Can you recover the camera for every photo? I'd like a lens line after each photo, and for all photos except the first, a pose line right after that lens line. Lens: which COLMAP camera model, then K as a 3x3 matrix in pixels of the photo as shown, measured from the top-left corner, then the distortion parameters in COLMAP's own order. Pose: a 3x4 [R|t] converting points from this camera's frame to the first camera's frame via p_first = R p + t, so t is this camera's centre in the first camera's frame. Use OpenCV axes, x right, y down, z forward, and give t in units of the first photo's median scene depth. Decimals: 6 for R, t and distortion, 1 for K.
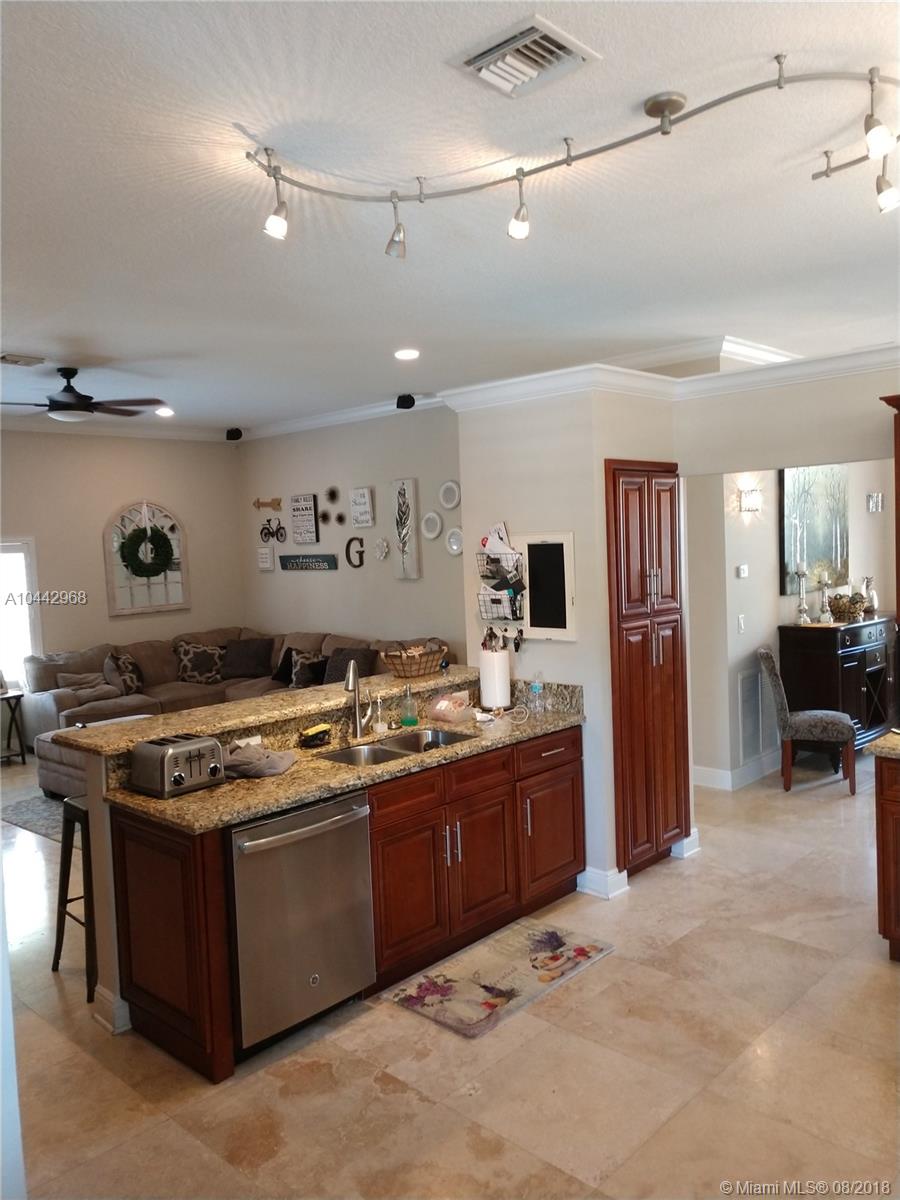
lens RADIAL K [[910.6, 0, 451.2], [0, 910.6, 605.8], [0, 0, 1]] dist [0.030132, -0.002219]
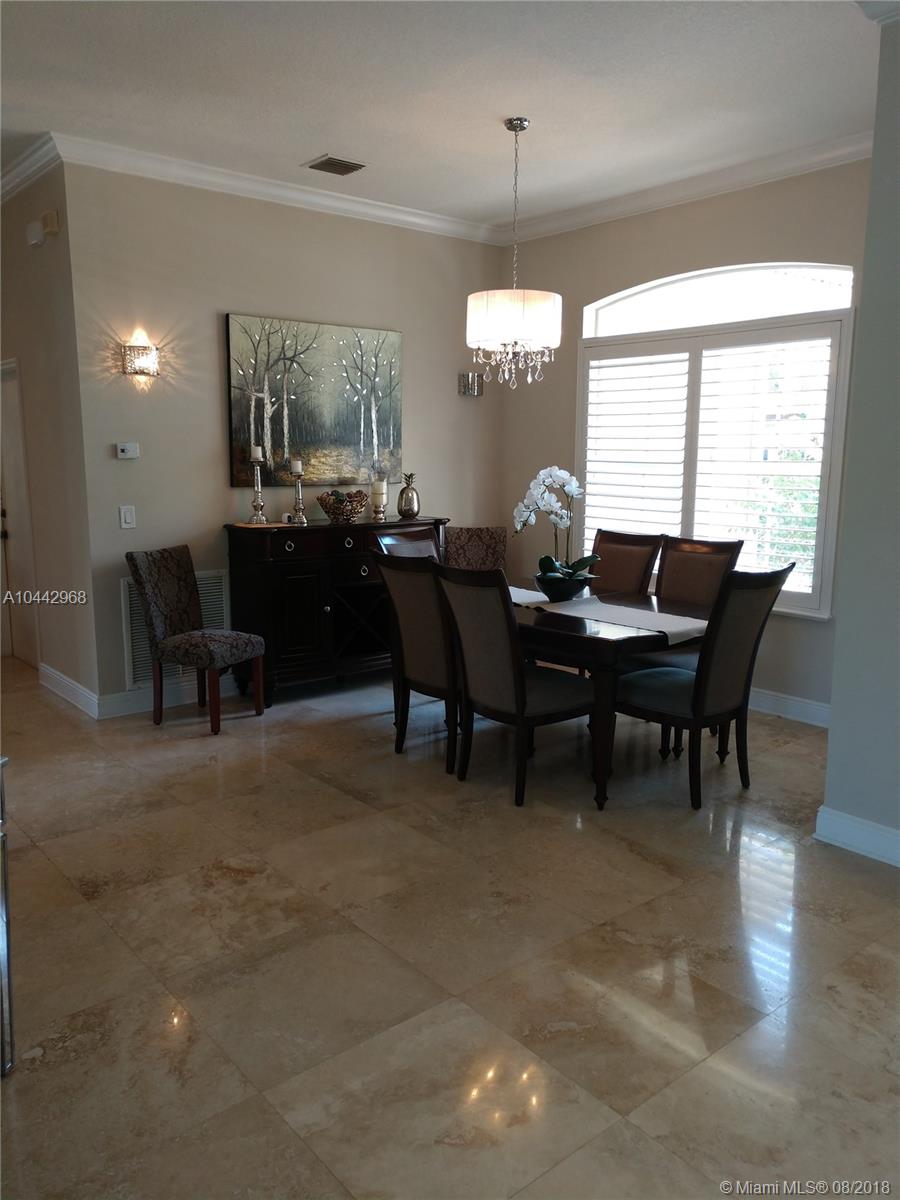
lens RADIAL K [[910.6, 0, 450.8], [0, 910.6, 593.1], [0, 0, 1]] dist [0.030132, -0.002219]
pose [[0.992528, 0.059559, -0.106497, 0.703372], [-0.050453, 0.994996, 0.086240, 0.003100], [0.111100, -0.080223, 0.990566, 0.234135]]
